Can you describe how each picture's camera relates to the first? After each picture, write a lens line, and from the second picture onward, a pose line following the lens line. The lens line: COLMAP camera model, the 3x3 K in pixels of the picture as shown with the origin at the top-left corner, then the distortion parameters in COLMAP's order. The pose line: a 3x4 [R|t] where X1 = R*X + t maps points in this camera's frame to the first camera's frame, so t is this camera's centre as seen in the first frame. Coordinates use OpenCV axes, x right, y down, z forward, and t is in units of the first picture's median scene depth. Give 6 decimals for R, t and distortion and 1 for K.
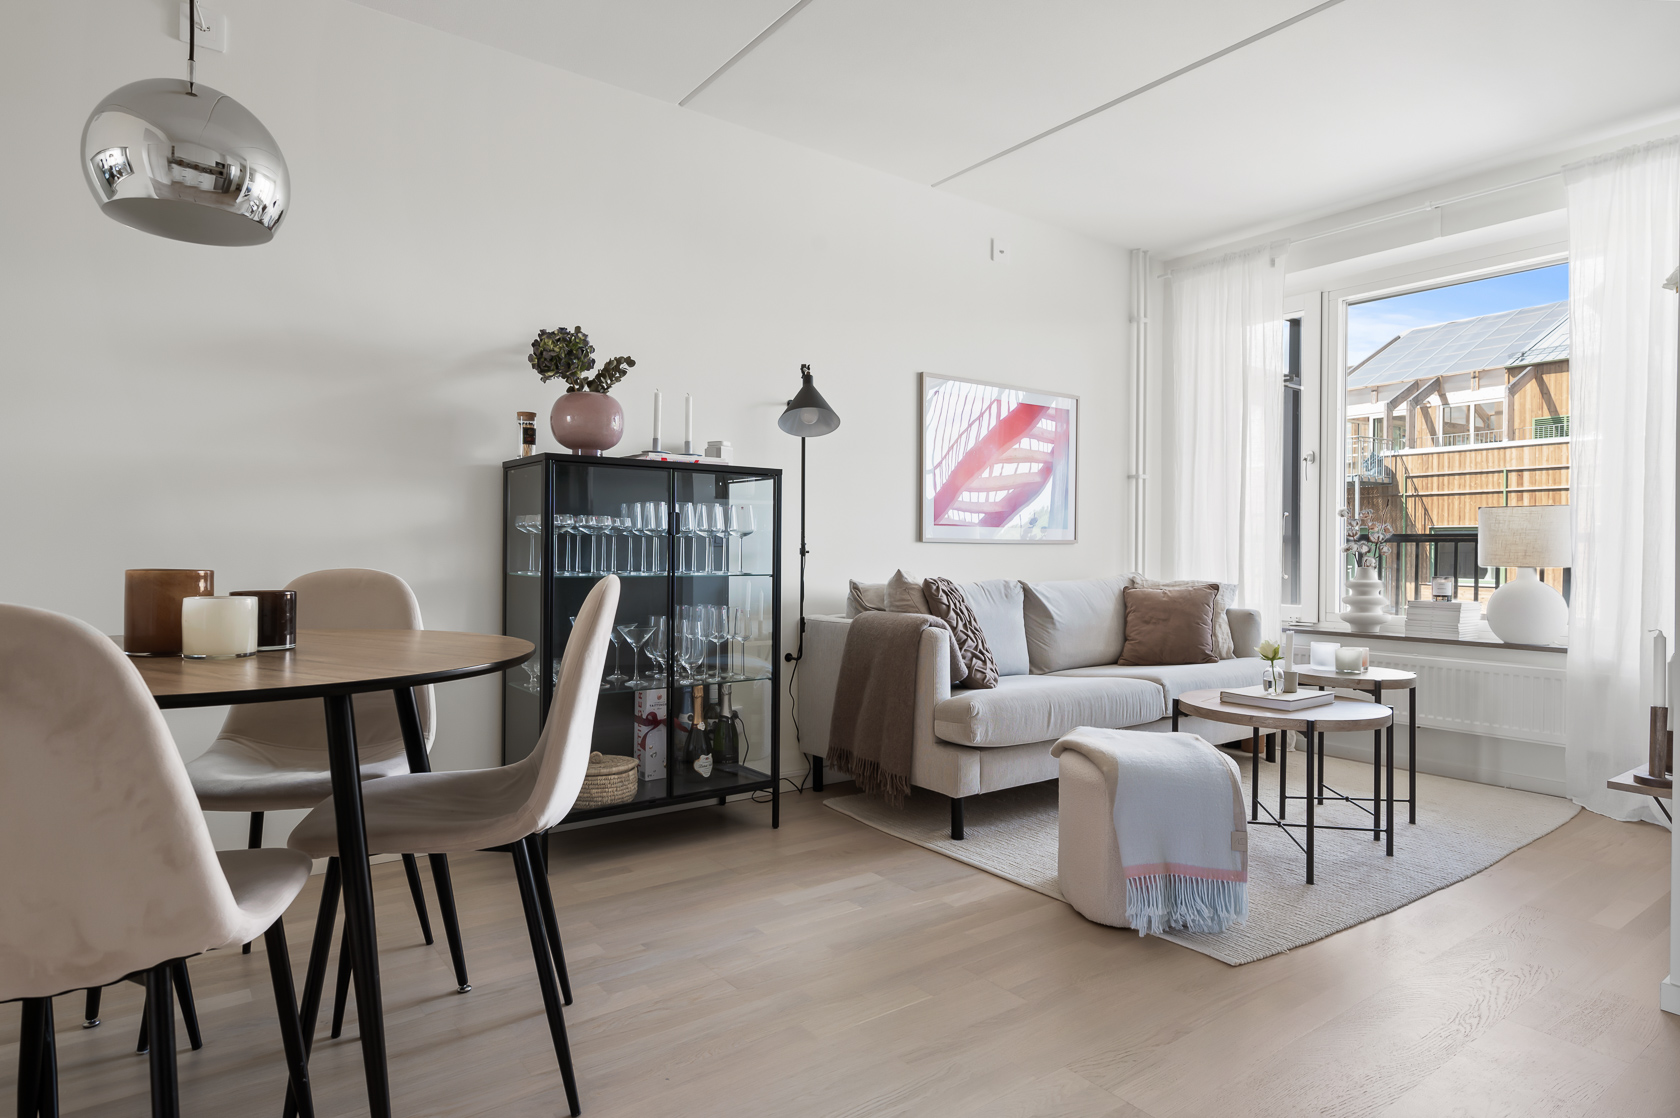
lens RADIAL K [[931.2, 0, 837.3], [0, 931.2, 539.1], [0, 0, 1]] dist [-0.003036, -0.001021]
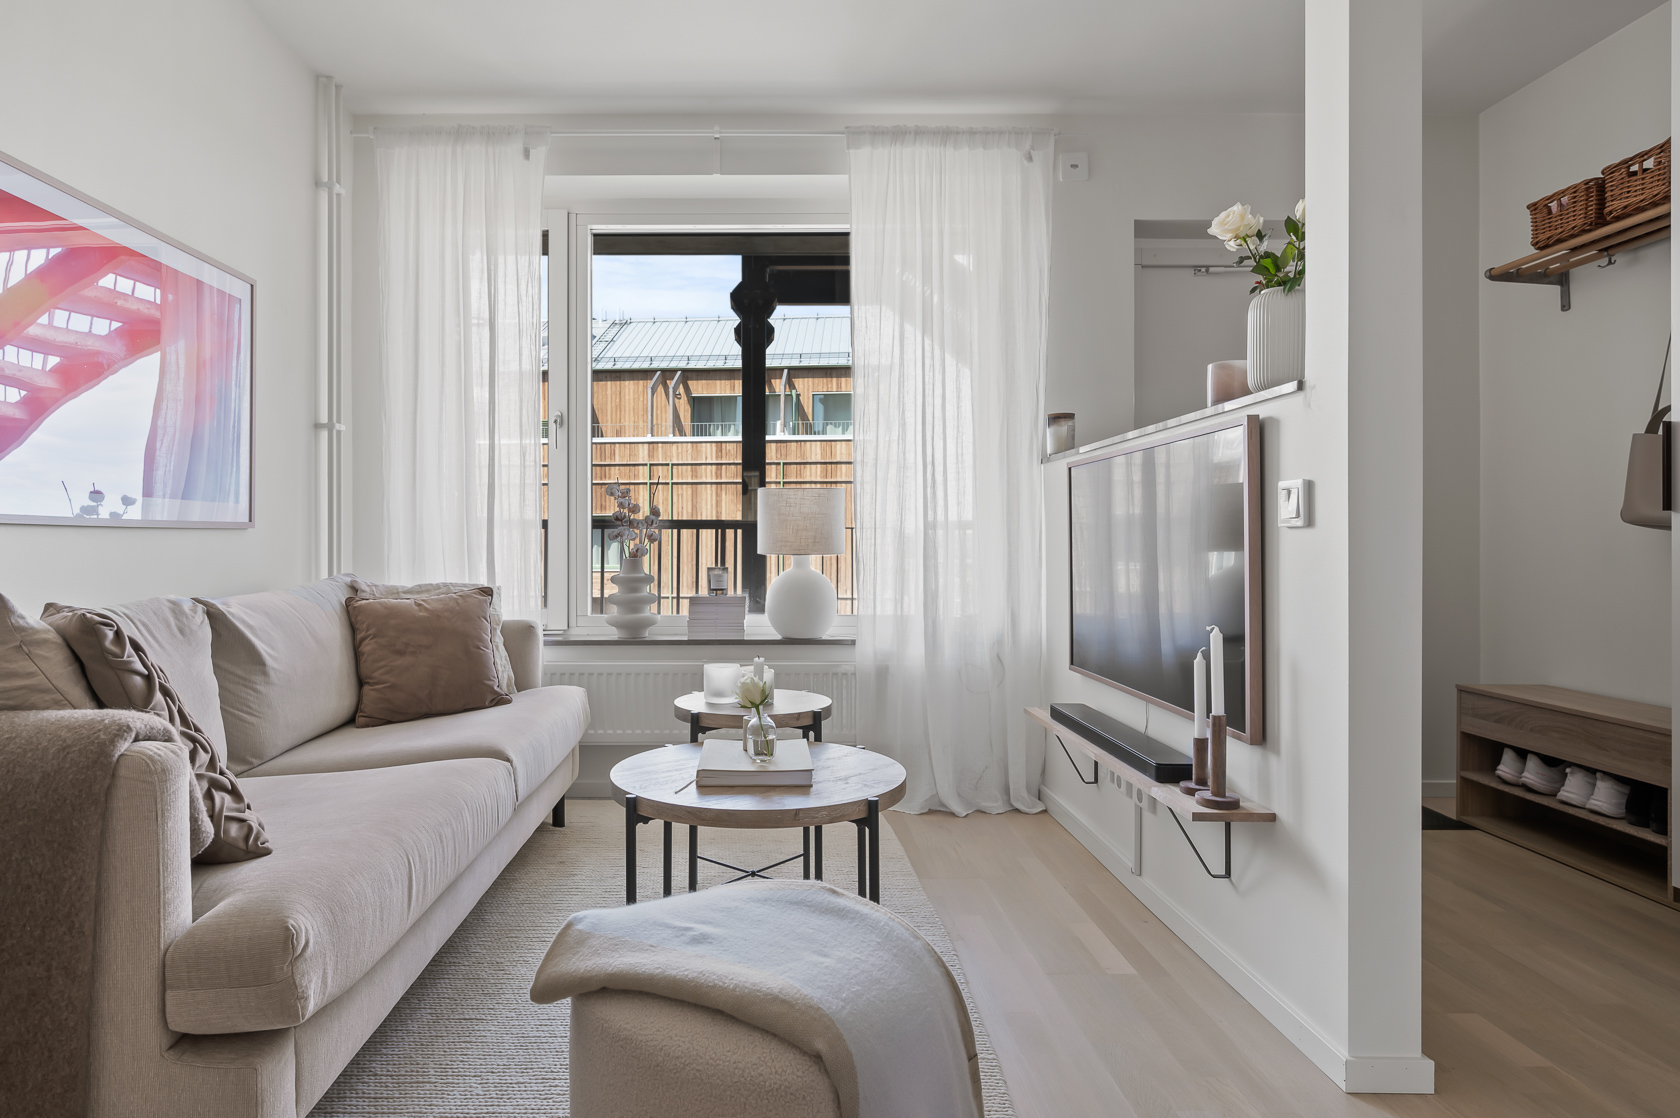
lens RADIAL K [[963.3, 0, 767.0], [0, 963.3, 542.0], [0, 0, 1]] dist [0.003440, 0.000599]
pose [[0.596480, -0.008023, 0.802588, -0.048214], [-0.003801, 0.999911, 0.012820, 0.005060], [-0.802619, -0.010697, 0.596396, 0.439987]]
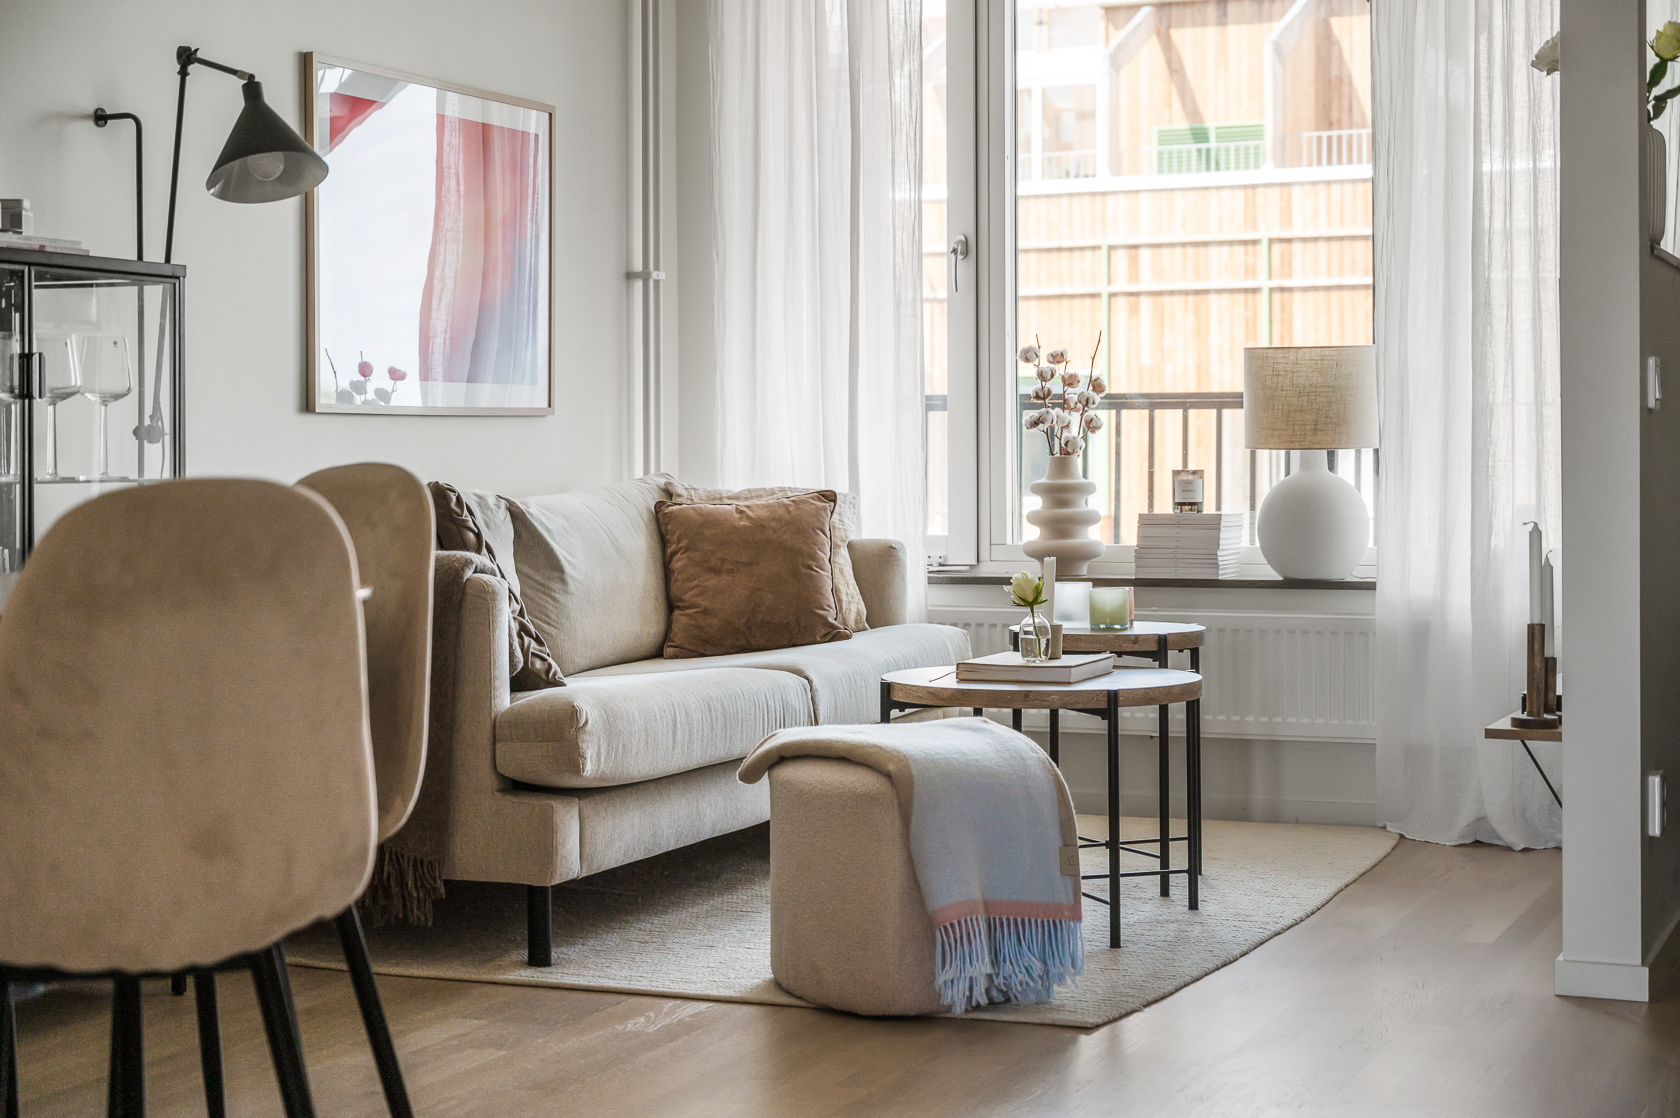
lens RADIAL K [[2802.5, 0, 841.1], [0, 2802.5, 321.4], [0, 0, 1]] dist [-0.006717, -0.032672]
pose [[0.855892, 0.011668, 0.517024, -0.424921], [0.004366, 0.999547, -0.029785, 0.000239], [-0.517137, 0.027750, 0.855453, -0.361314]]
